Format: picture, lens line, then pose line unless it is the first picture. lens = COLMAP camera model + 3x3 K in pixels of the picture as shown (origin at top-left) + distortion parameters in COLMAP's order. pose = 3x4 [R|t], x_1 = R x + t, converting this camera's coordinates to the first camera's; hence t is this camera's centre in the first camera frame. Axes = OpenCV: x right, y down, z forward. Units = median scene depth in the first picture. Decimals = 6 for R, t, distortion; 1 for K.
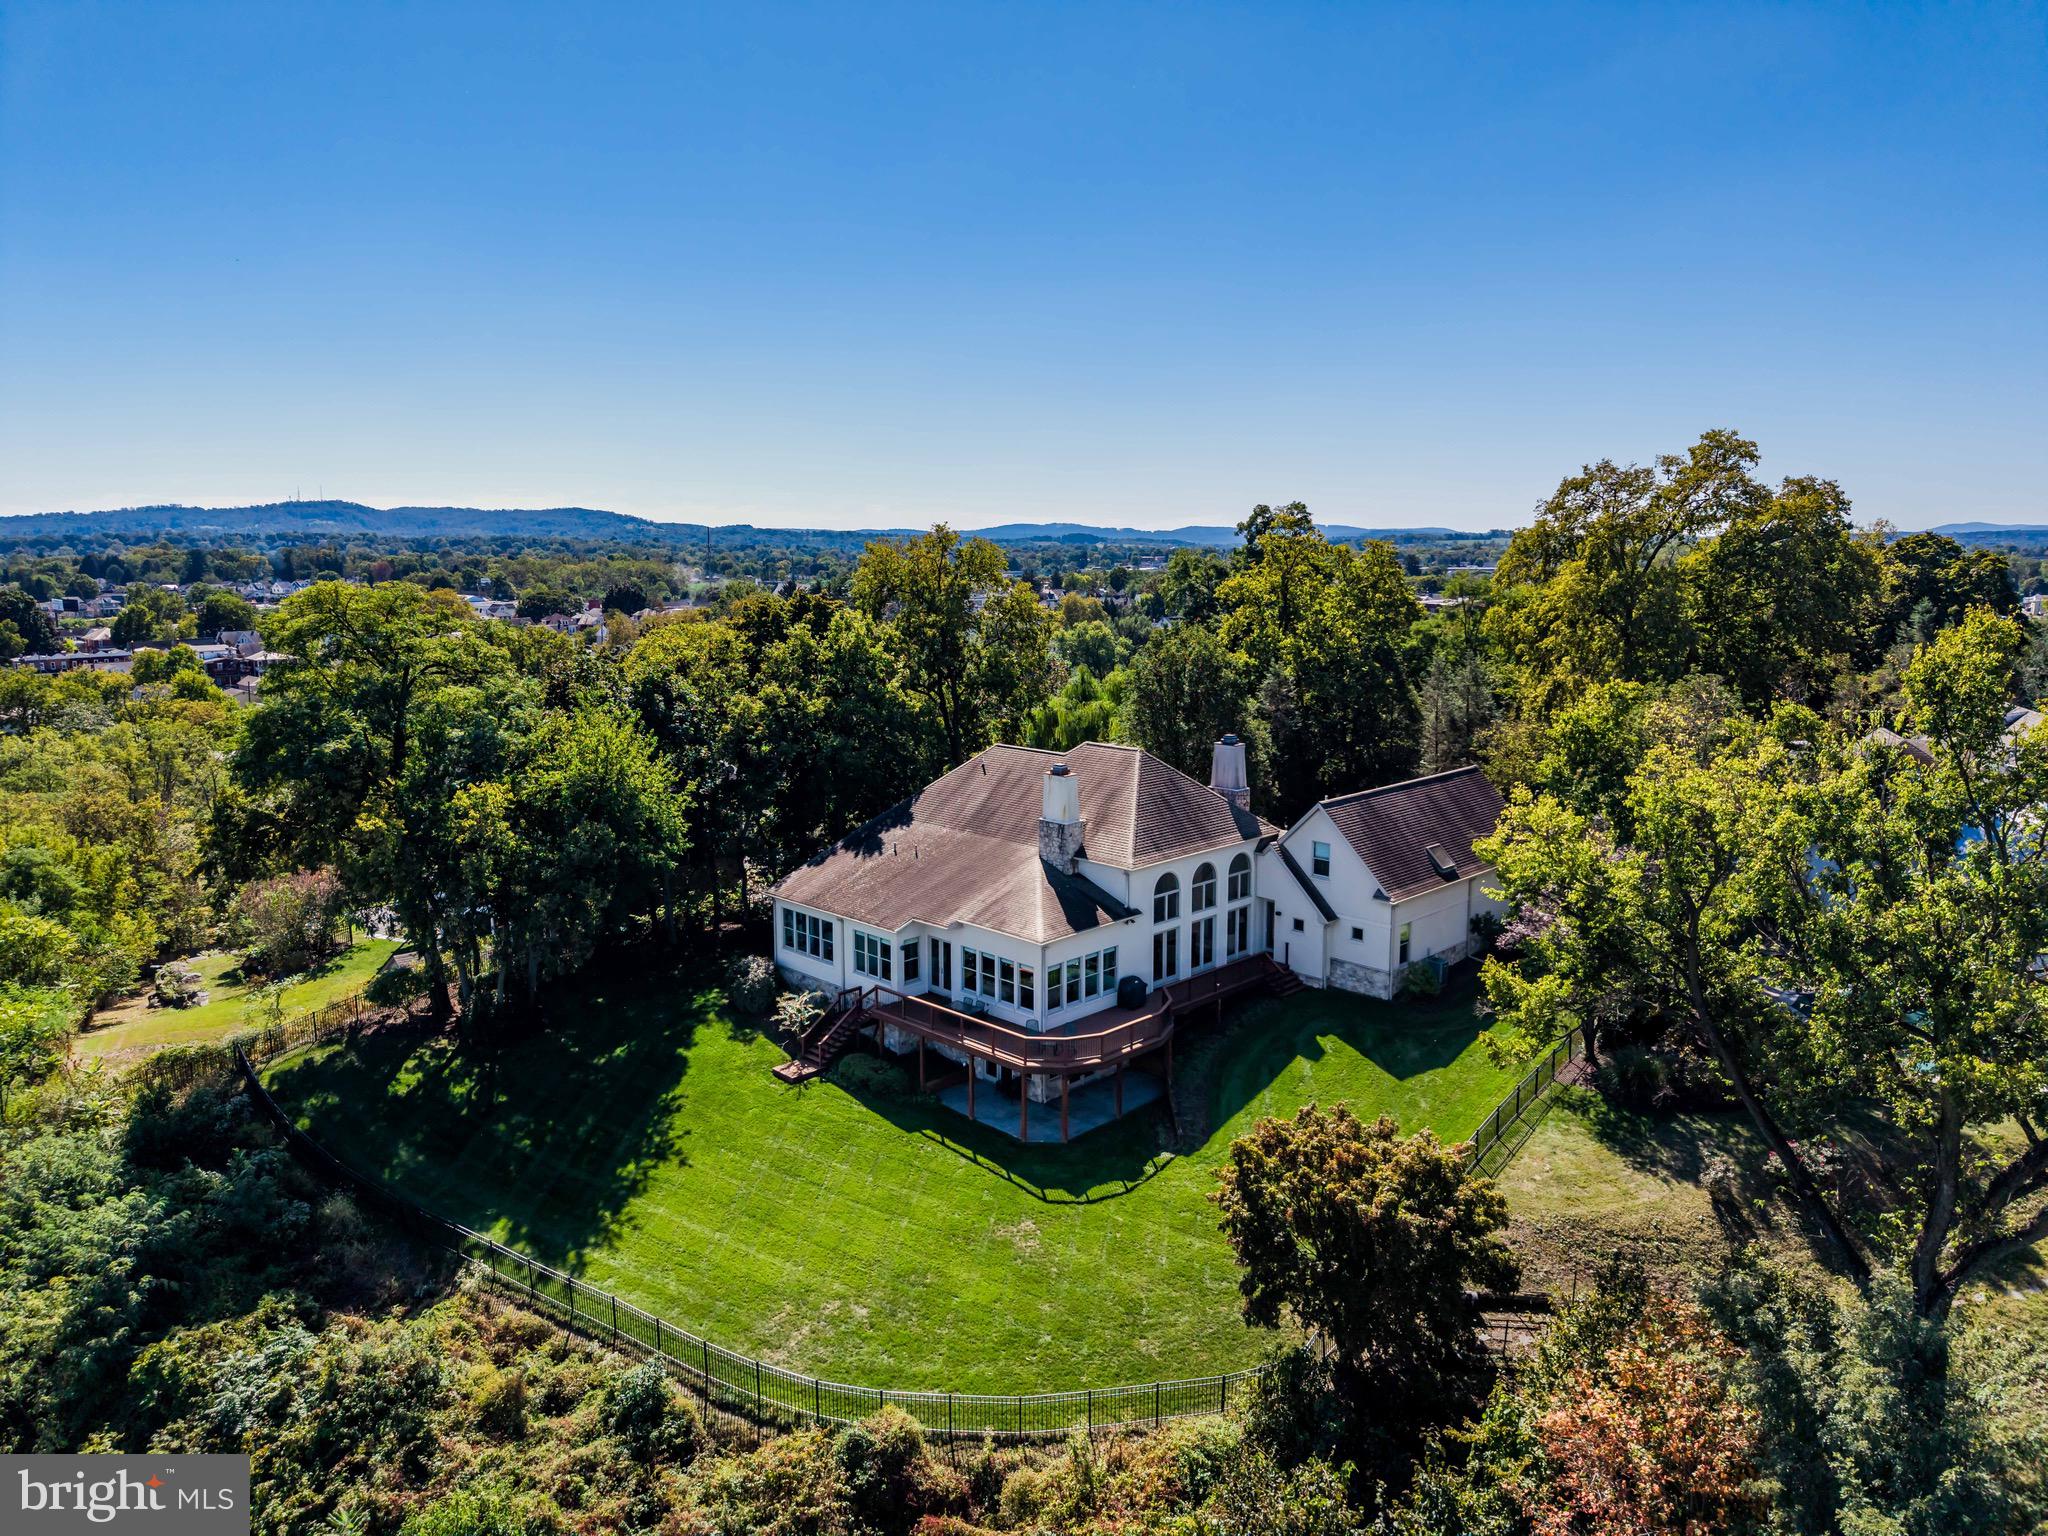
lens RADIAL K [[1375.5, 0, 1024.0], [0, 1375.5, 768.0], [0, 0, 1]] dist [0.043268, -0.042239]
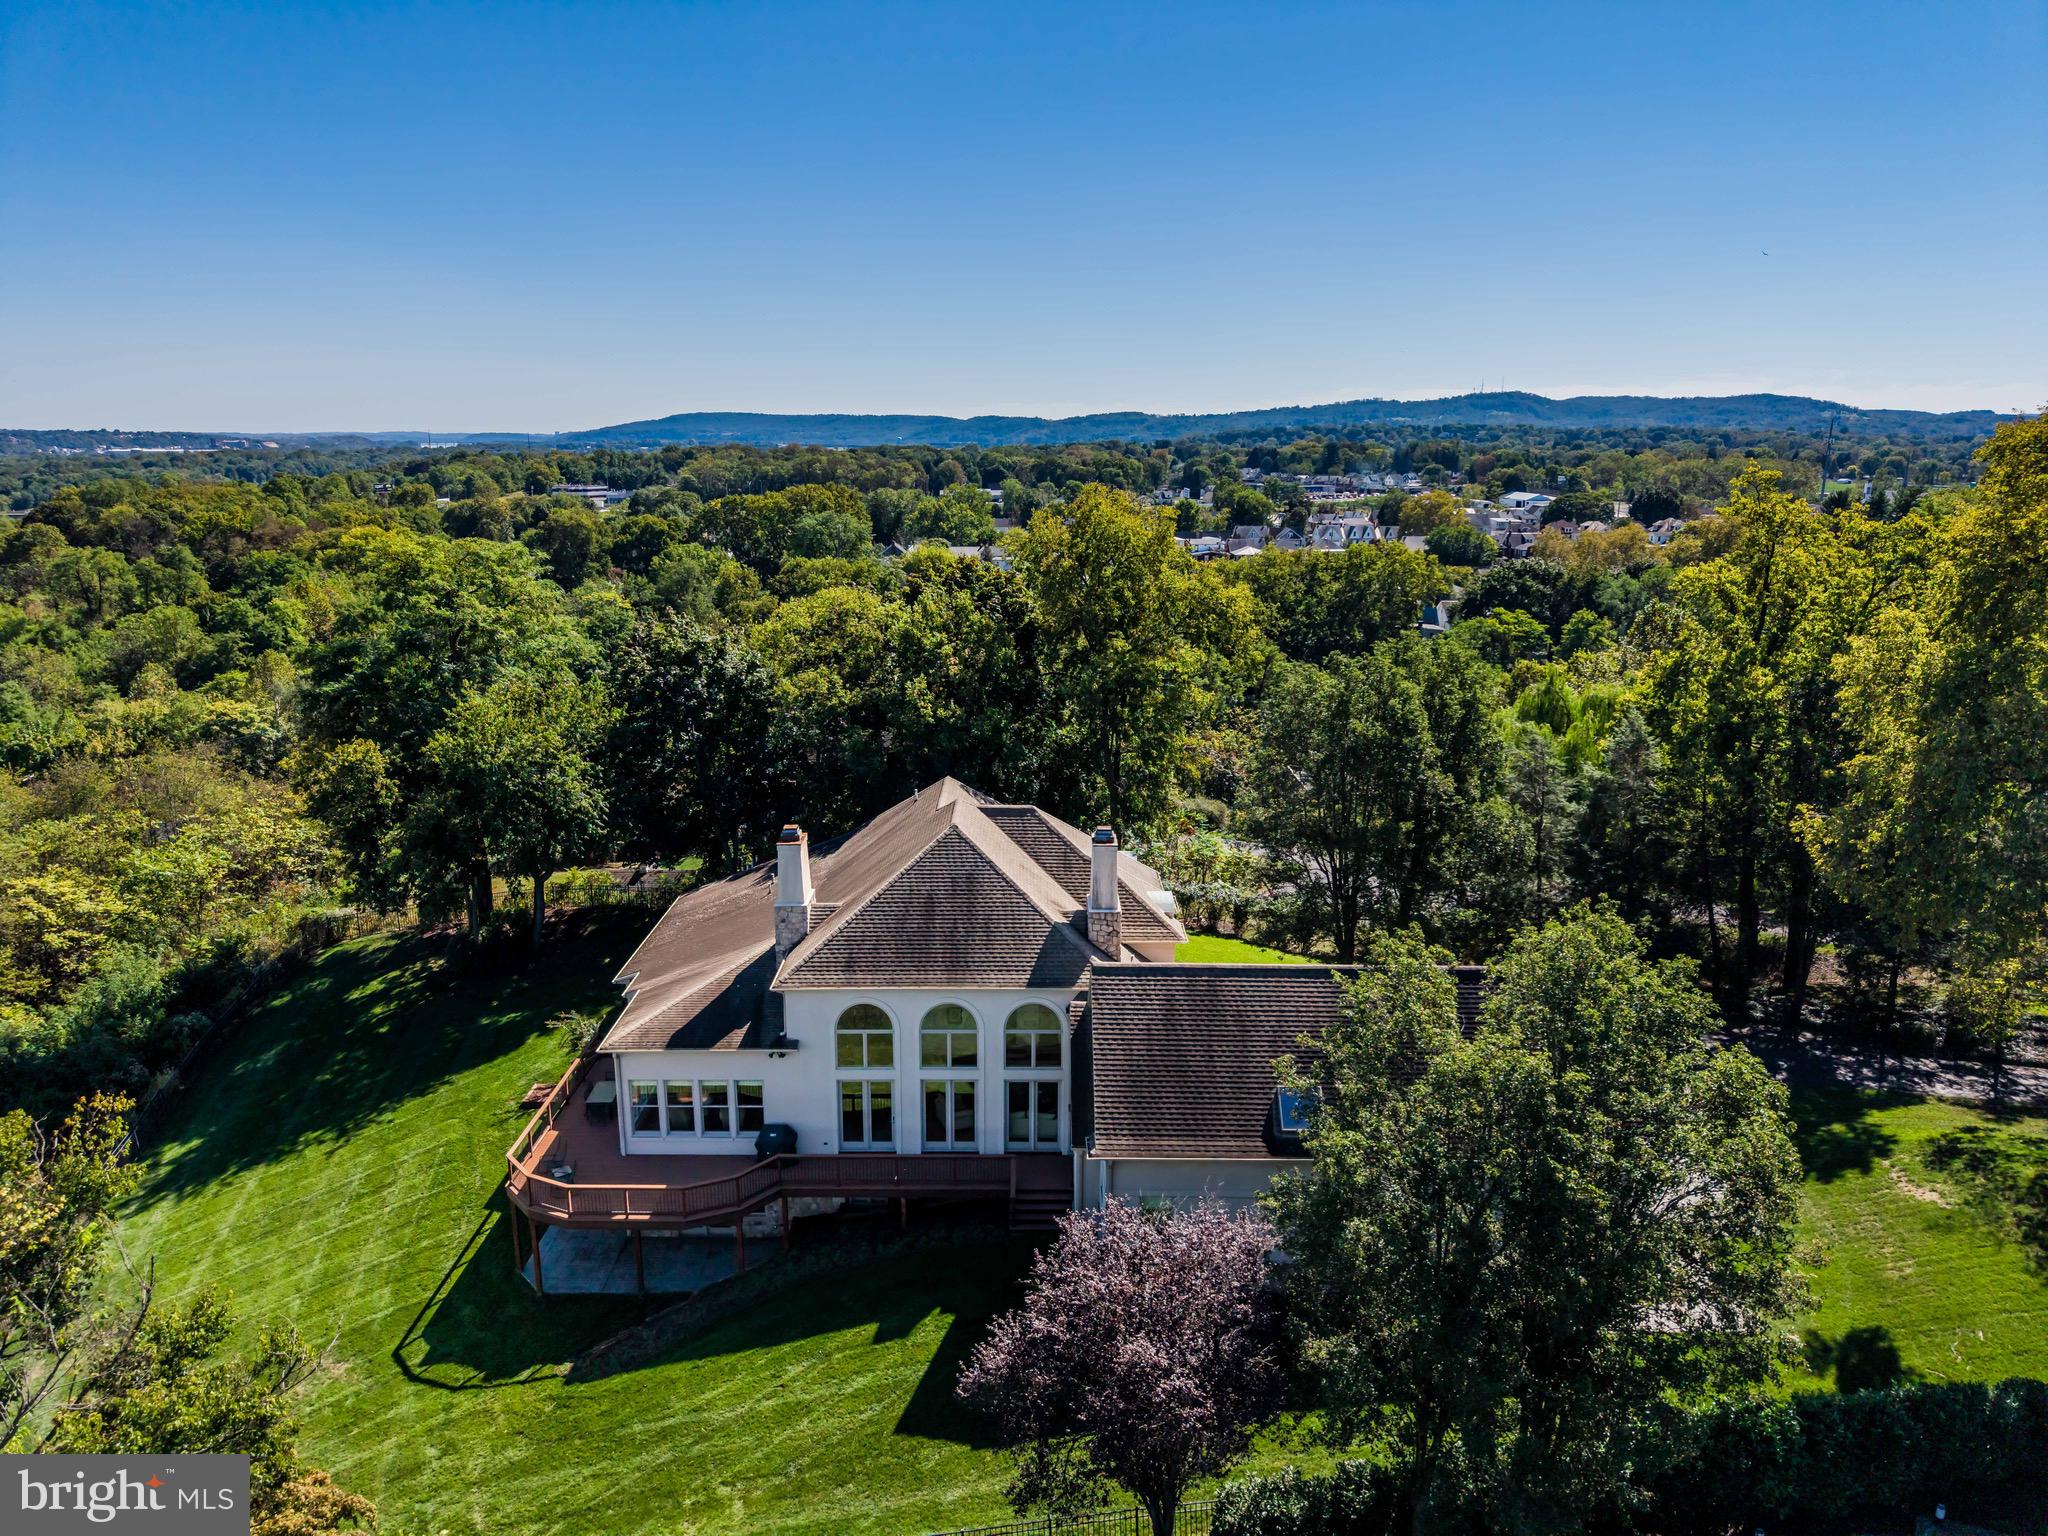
lens RADIAL K [[1392.0, 0, 1024.0], [0, 1392.0, 768.0], [0, 0, 1]] dist [0.002490, 0.002404]
pose [[0.700891, 0.170350, -0.692628, 0.618963], [-0.117546, 0.985371, 0.123401, -0.139239], [0.703516, -0.005075, 0.710661, 0.519407]]
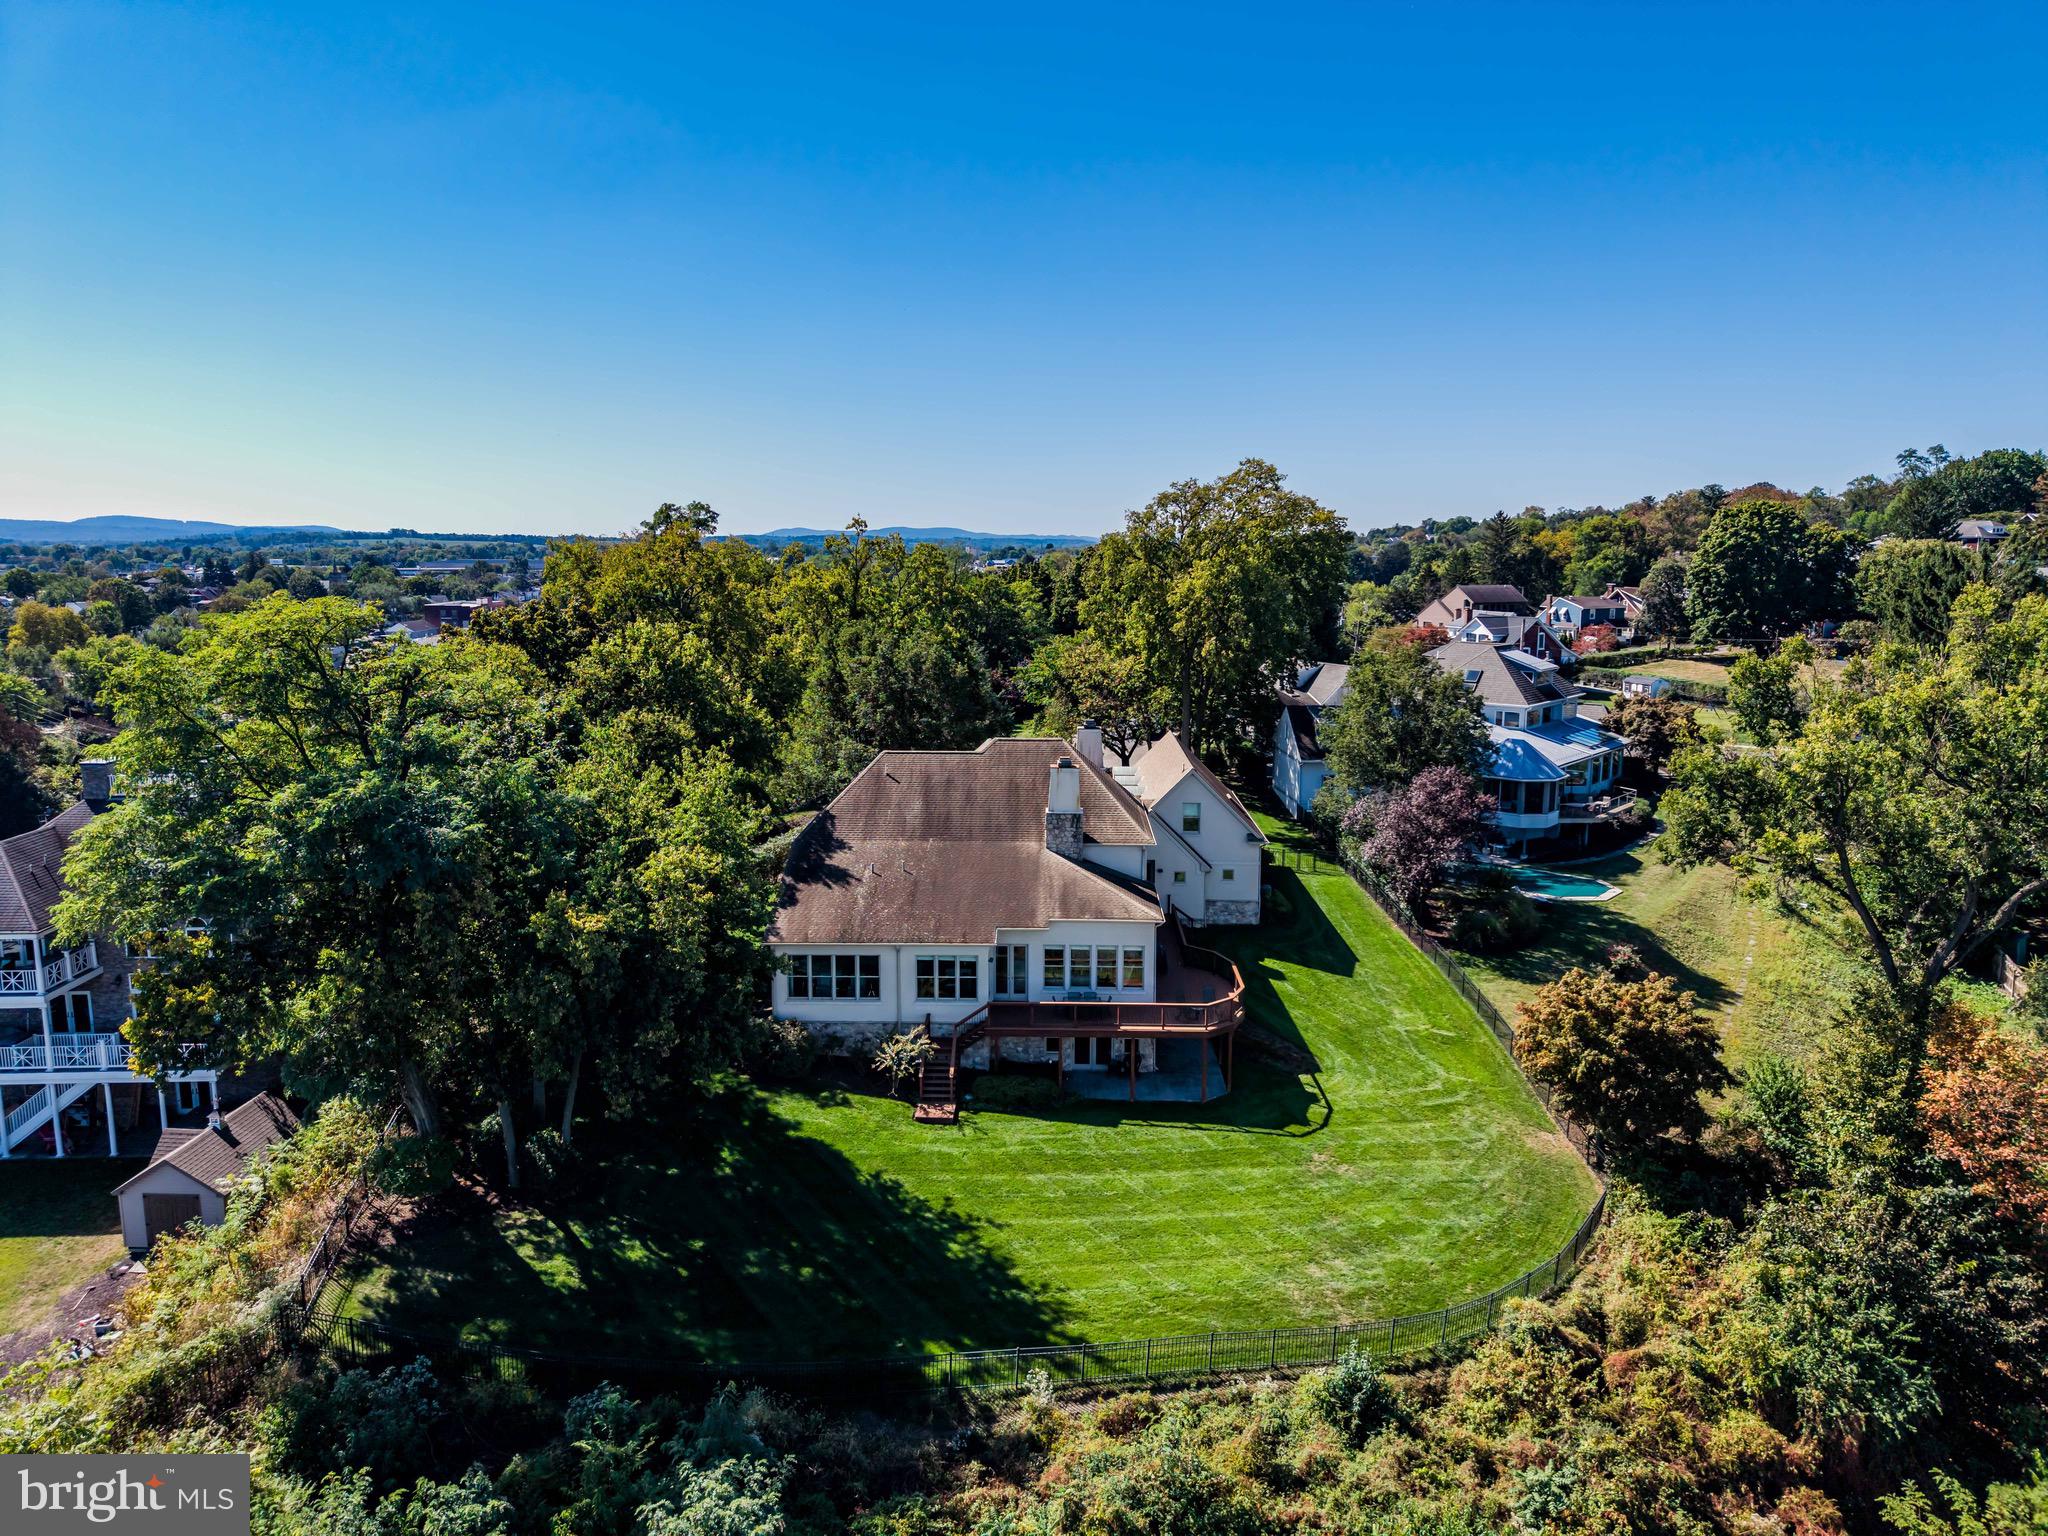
lens RADIAL K [[1349.9, 0, 1017.8], [0, 1349.9, 776.8], [0, 0, 1]] dist [0.015882, -0.001604]
pose [[0.727504, -0.114286, 0.676518, -0.660232], [0.107502, 0.992838, 0.052120, -0.042983], [-0.677630, 0.034810, 0.734579, 0.265041]]
